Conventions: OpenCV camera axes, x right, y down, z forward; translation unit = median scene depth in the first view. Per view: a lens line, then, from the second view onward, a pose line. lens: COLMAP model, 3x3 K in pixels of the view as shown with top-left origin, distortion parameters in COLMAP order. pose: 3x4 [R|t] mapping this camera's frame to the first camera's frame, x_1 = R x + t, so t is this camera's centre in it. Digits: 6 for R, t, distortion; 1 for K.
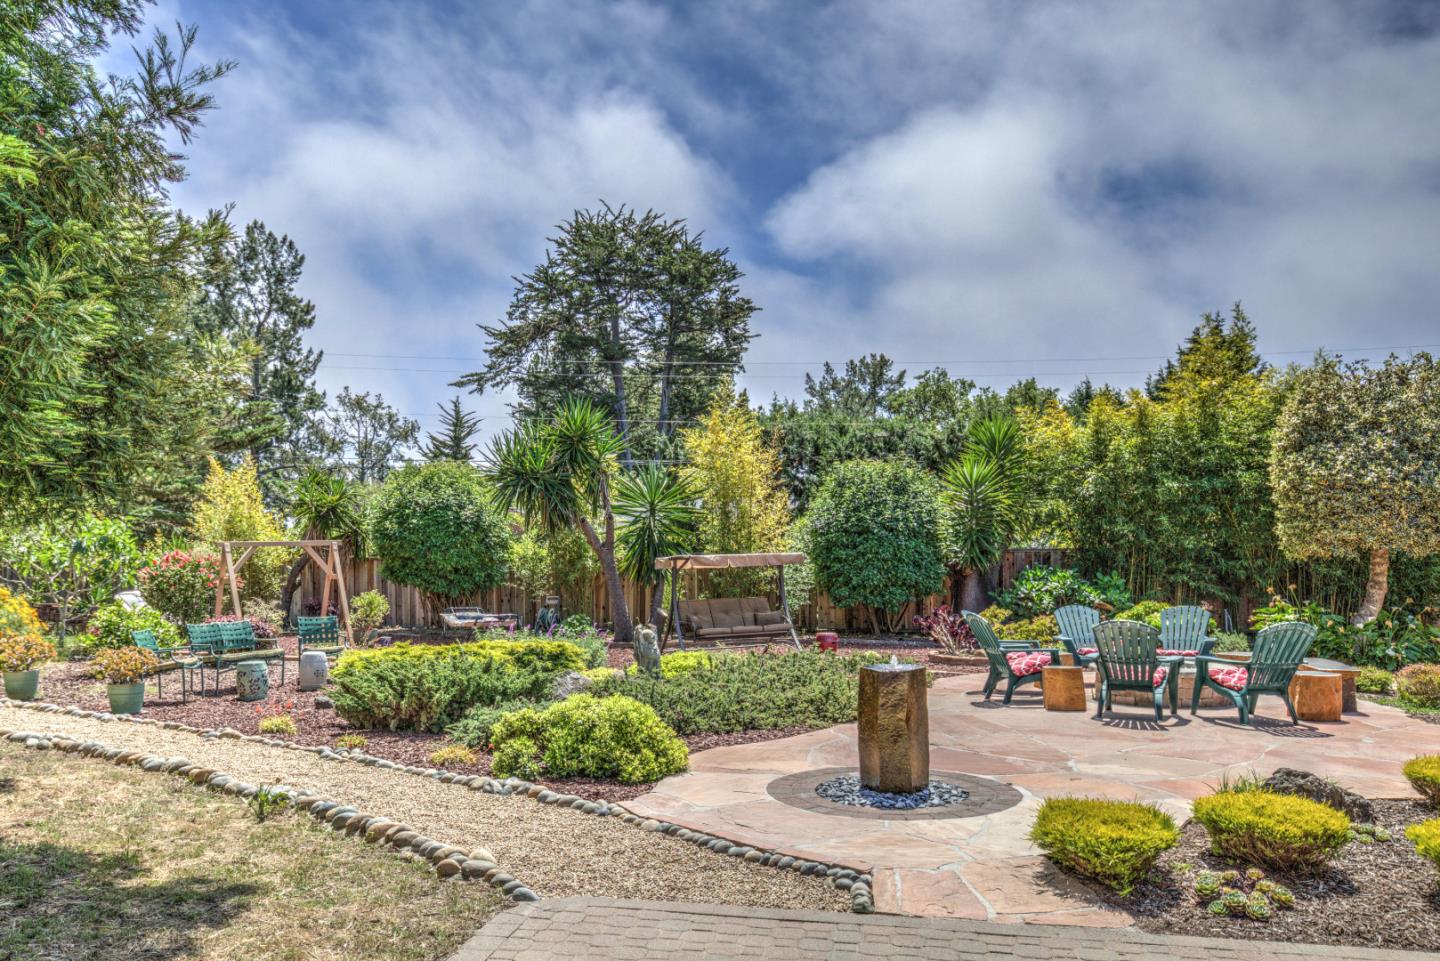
lens RADIAL K [[1896.0, 0, 719.7], [0, 1896.0, 481.5], [0, 0, 1]] dist [0.144551, 0.000000]
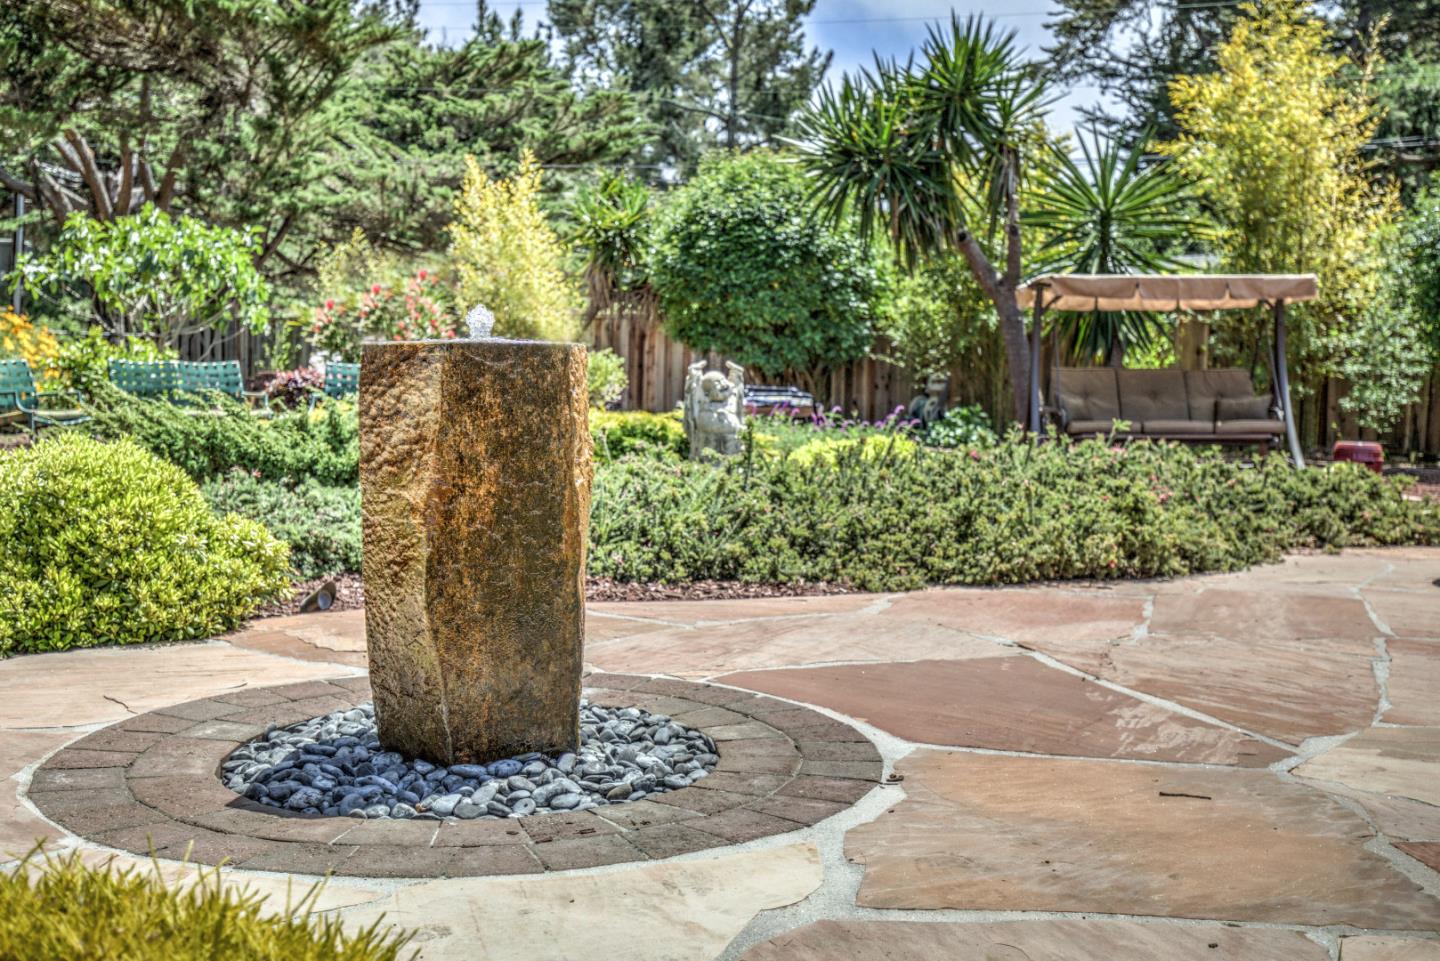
lens RADIAL K [[1896.0, 0, 721.4], [0, 1896.0, 481.3], [0, 0, 1]] dist [0.144551, 0.000000]
pose [[0.831307, 0.043679, -0.554094, 0.182428], [-0.018860, 0.998550, 0.050420, 0.065066], [0.555493, -0.031464, 0.830926, 0.485360]]
